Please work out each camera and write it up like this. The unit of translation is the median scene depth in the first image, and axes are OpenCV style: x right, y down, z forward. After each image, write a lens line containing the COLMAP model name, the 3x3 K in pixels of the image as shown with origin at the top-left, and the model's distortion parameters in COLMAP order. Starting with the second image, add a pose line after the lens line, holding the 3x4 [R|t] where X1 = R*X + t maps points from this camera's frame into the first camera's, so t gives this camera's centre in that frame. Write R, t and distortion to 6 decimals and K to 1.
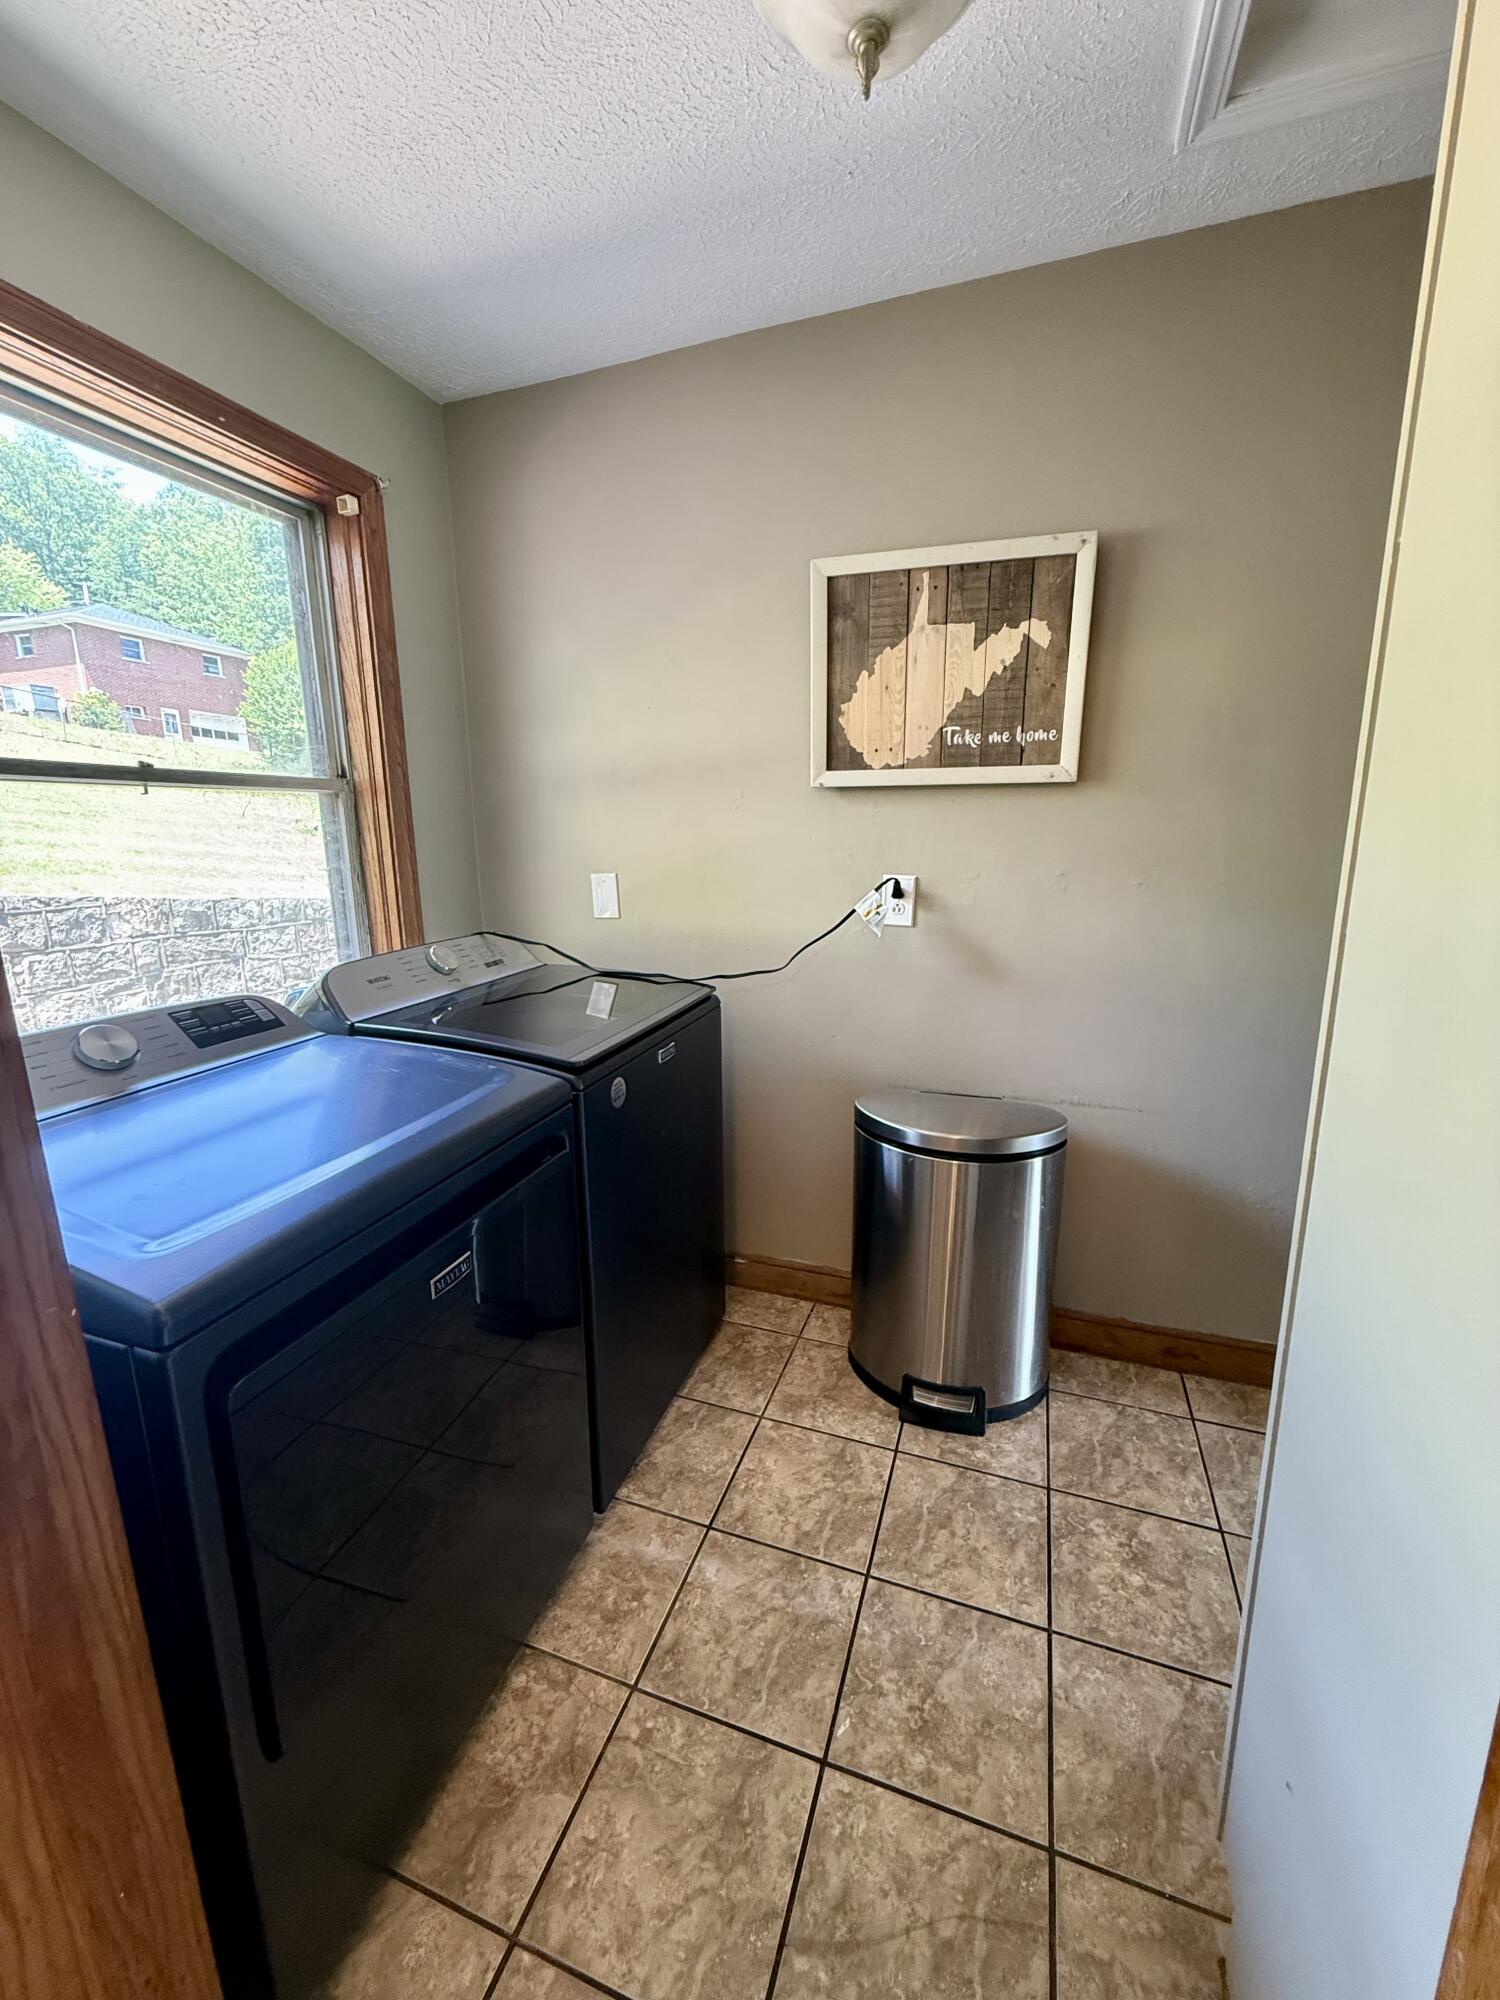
lens RADIAL K [[795.9, 0, 753.0], [0, 795.9, 1000.0], [0, 0, 1]] dist [-0.002600, 0.000486]
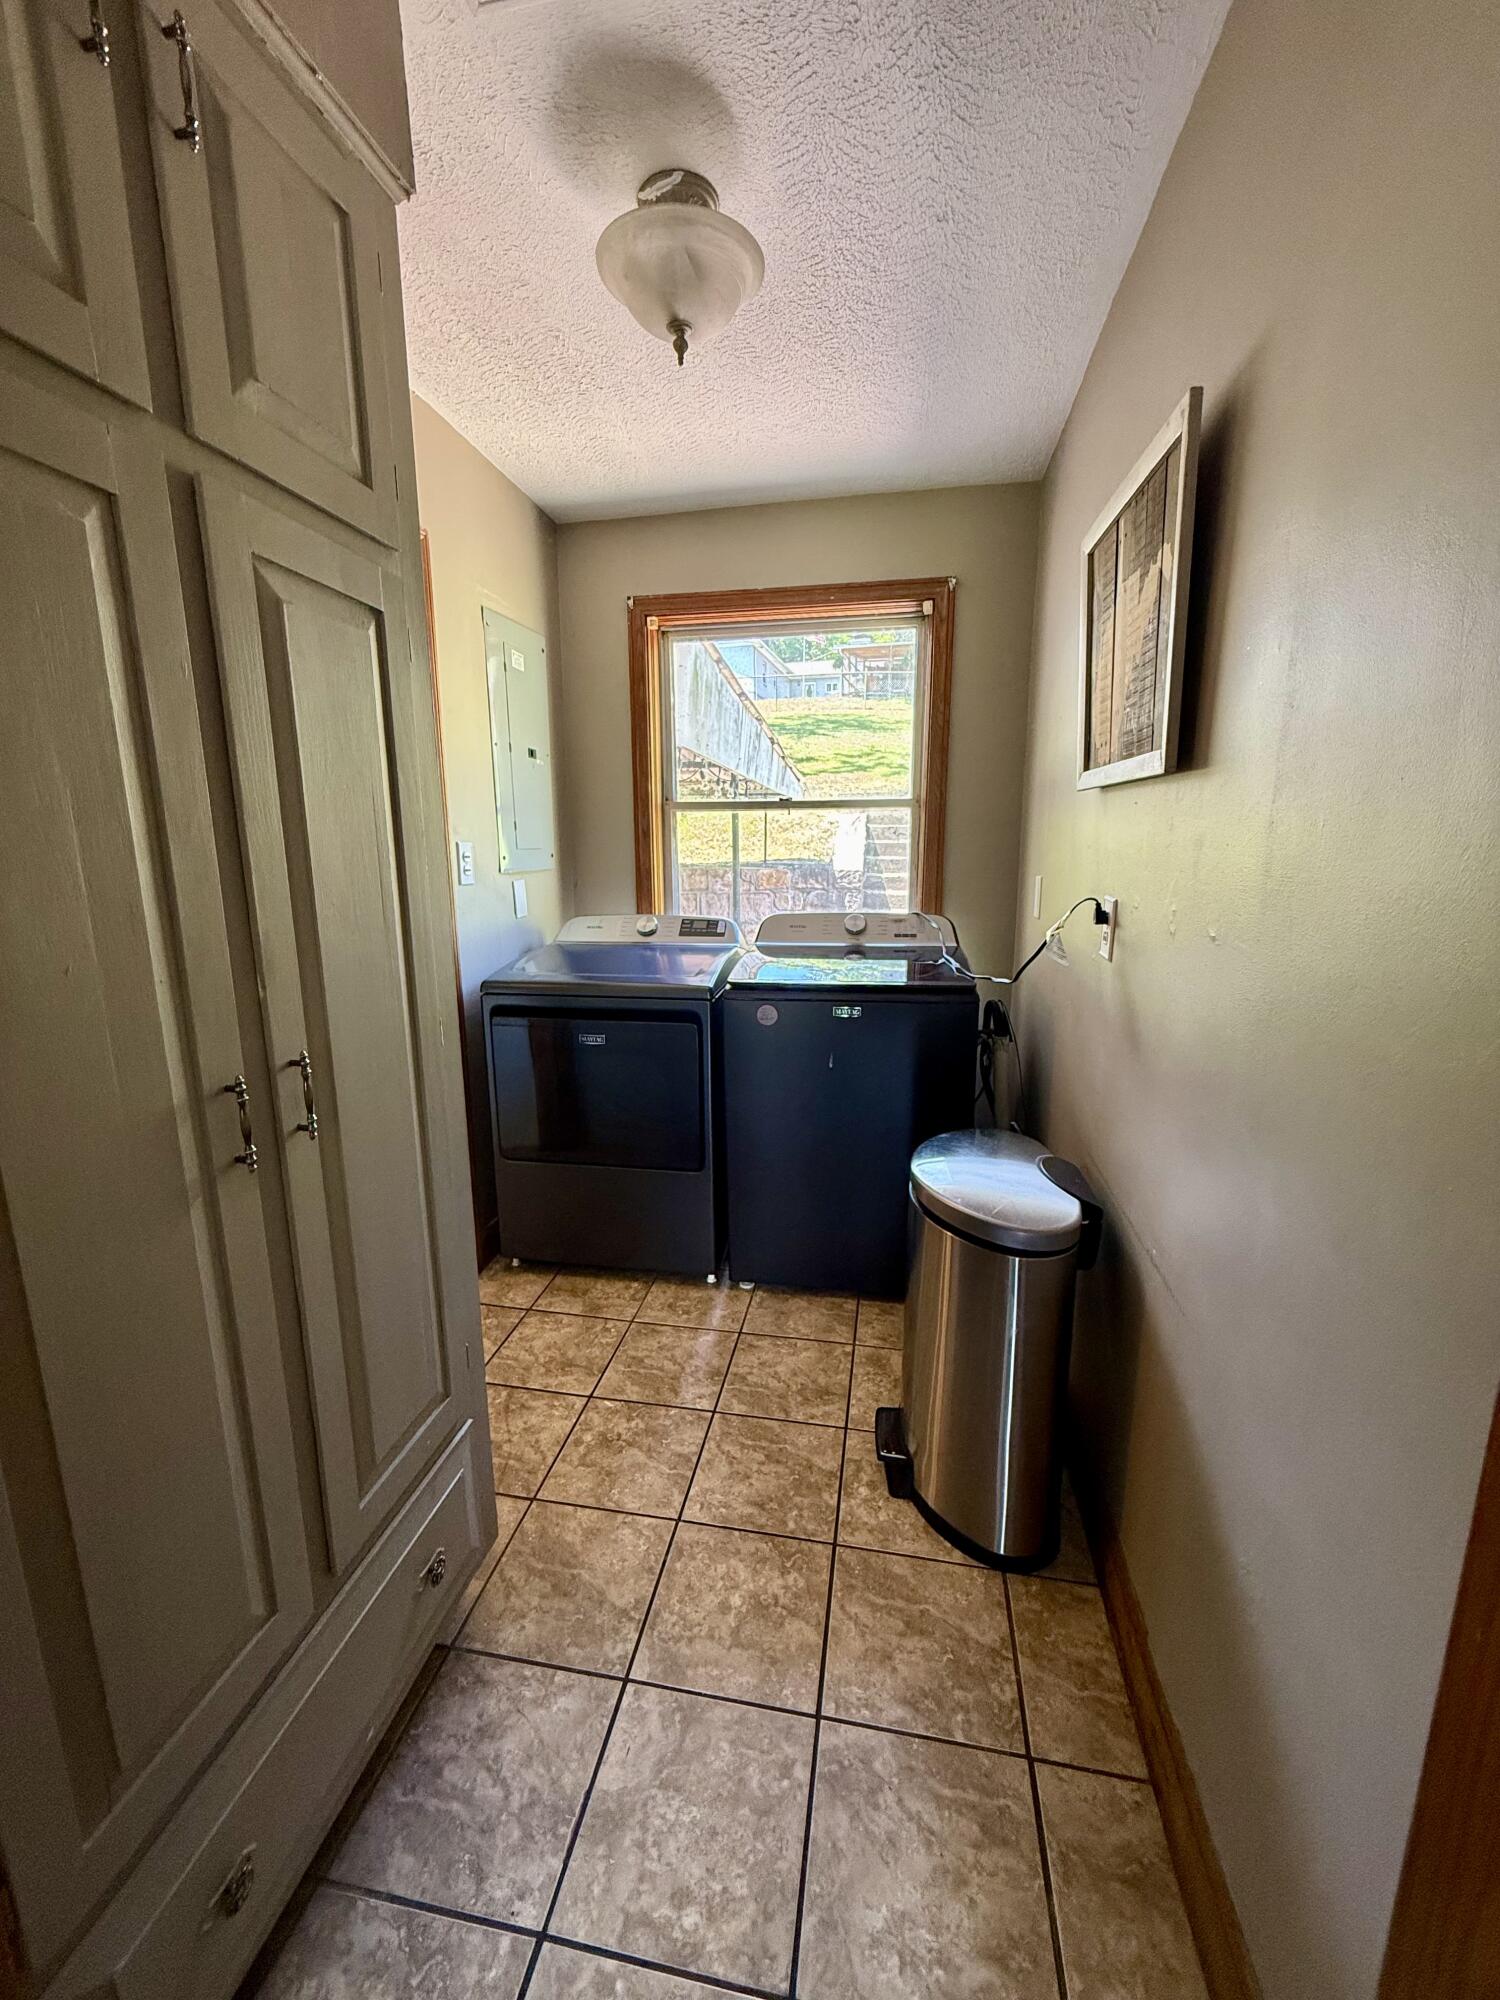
lens RADIAL K [[807.3, 0, 750.0], [0, 807.3, 1000.0], [0, 0, 1]] dist [0.000721, -0.000386]
pose [[0.149559, 0.209768, -0.966245, 1.393347], [-0.205079, 0.962566, 0.177226, -0.185749], [0.967251, 0.171651, 0.186980, 0.749616]]
